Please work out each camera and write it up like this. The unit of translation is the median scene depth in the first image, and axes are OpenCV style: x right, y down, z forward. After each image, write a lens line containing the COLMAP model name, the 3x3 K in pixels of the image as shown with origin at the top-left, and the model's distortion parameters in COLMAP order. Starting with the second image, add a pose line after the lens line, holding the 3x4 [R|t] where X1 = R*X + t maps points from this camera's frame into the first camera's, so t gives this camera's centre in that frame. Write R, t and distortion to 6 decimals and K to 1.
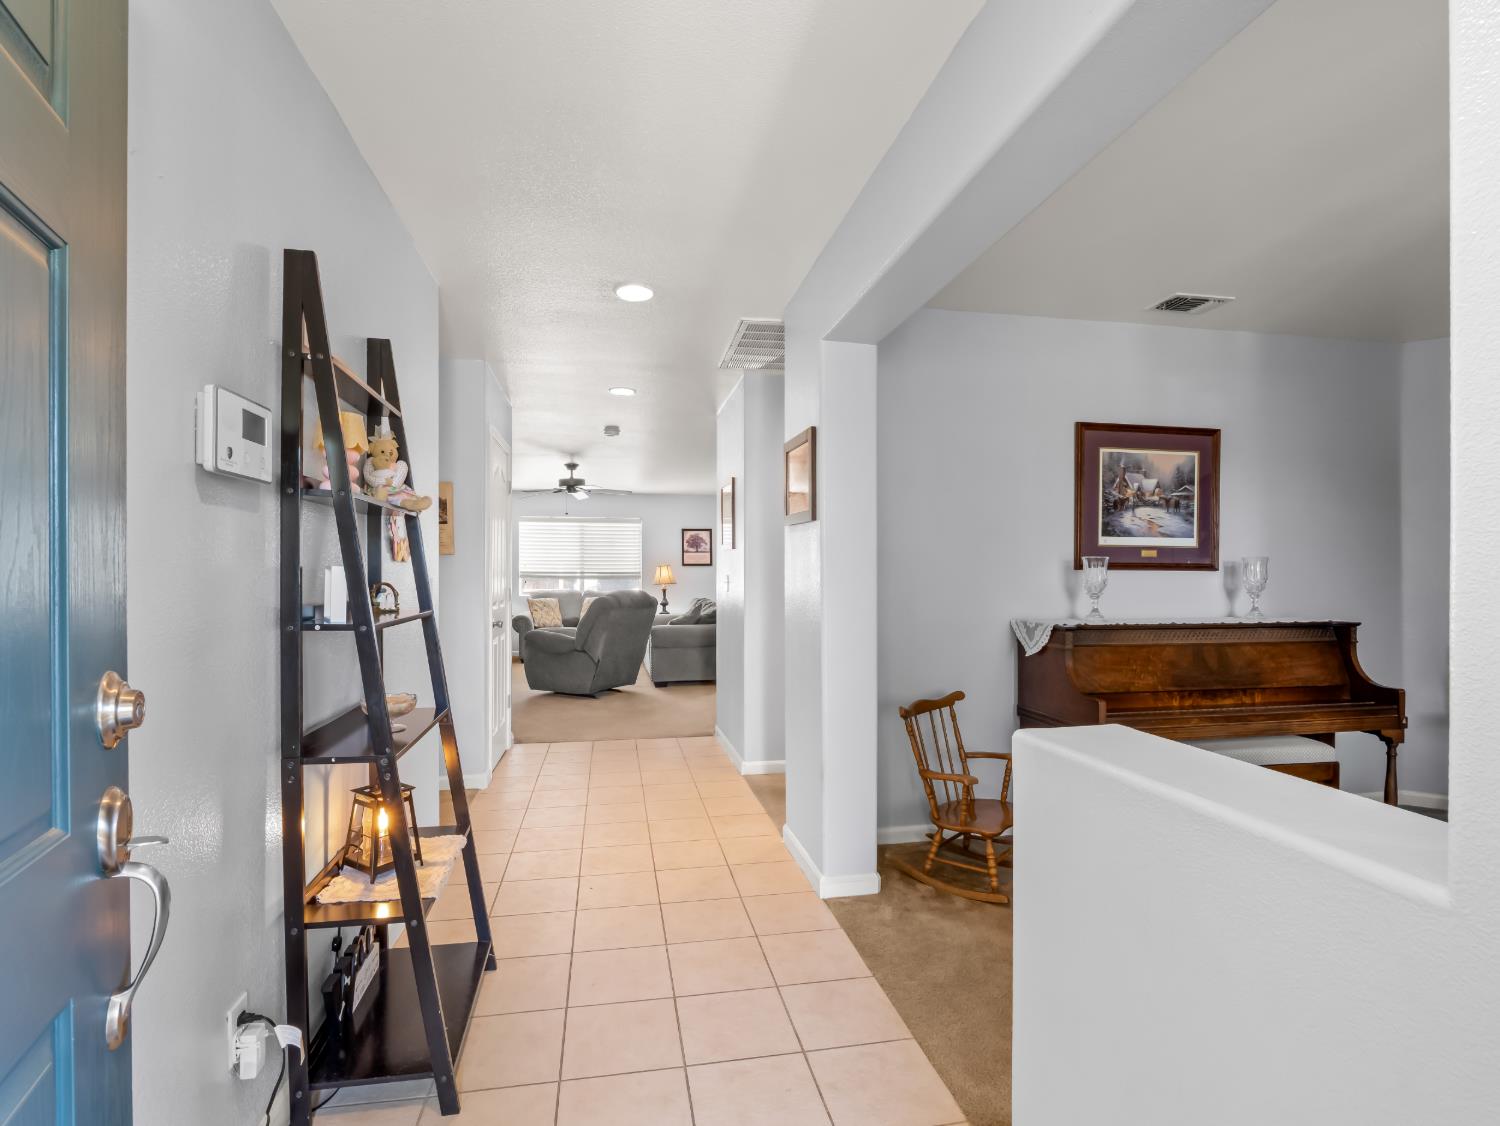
lens RADIAL K [[718.1, 0, 745.6], [0, 718.1, 567.3], [0, 0, 1]] dist [-0.009245, -0.009078]
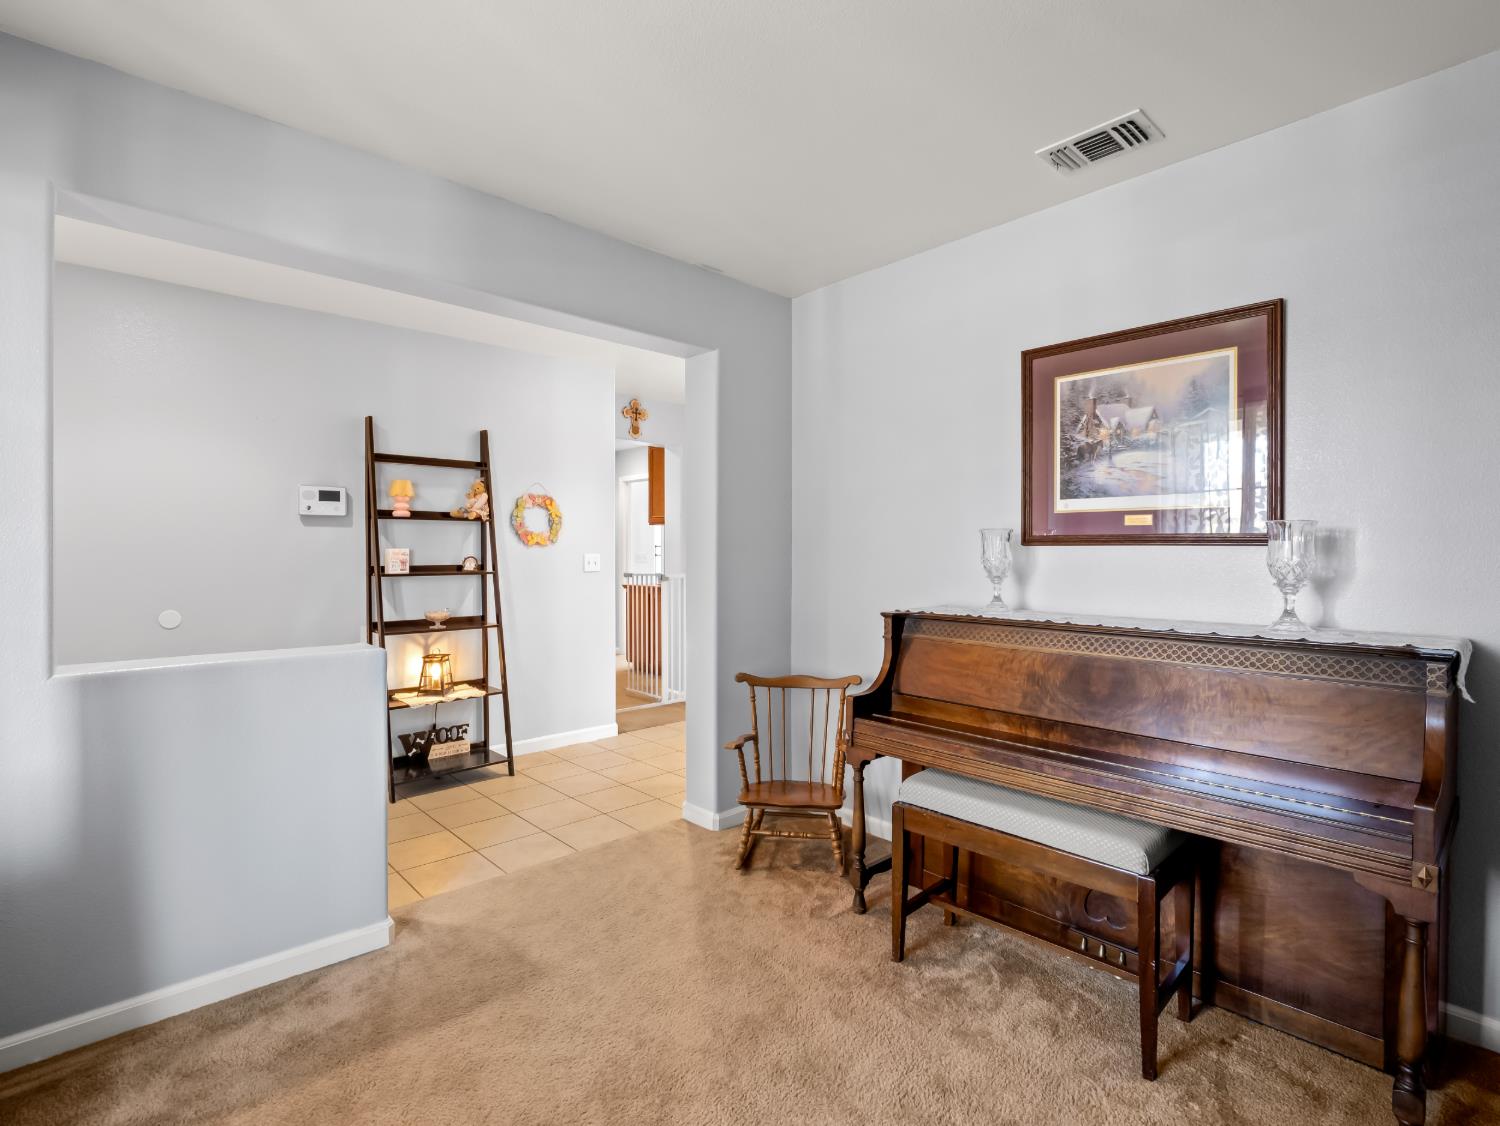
lens RADIAL K [[718.1, 0, 745.6], [0, 718.1, 567.3], [0, 0, 1]] dist [-0.009245, -0.009078]
pose [[0.552107, 0.012214, -0.833684, 0.924680], [0.001554, 0.999876, 0.015678, 0.013499], [0.833772, -0.009952, 0.552020, 0.330829]]
